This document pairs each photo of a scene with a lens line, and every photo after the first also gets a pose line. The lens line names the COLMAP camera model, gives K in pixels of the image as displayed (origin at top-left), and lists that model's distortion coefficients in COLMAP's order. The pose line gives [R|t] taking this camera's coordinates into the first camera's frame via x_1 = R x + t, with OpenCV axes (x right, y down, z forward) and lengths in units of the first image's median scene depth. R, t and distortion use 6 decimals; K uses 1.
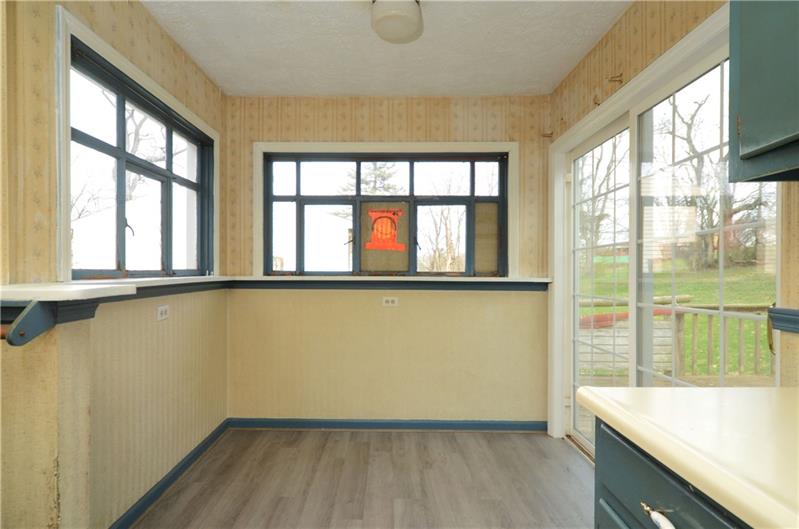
lens RADIAL K [[432.8, 0, 397.3], [0, 432.8, 270.0], [0, 0, 1]] dist [-0.003345, -0.000548]
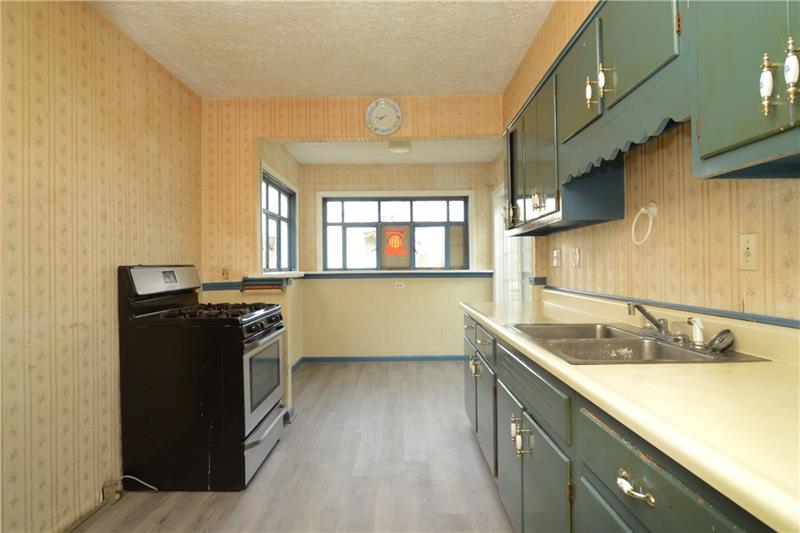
lens RADIAL K [[414.7, 0, 400.6], [0, 414.7, 265.1], [0, 0, 1]] dist [0.000054, 0.000031]
pose [[0.999766, -0.013481, -0.016892, 0.015751], [0.013397, 0.999897, -0.005070, 0.002246], [0.016959, 0.004843, 0.999844, -0.598898]]
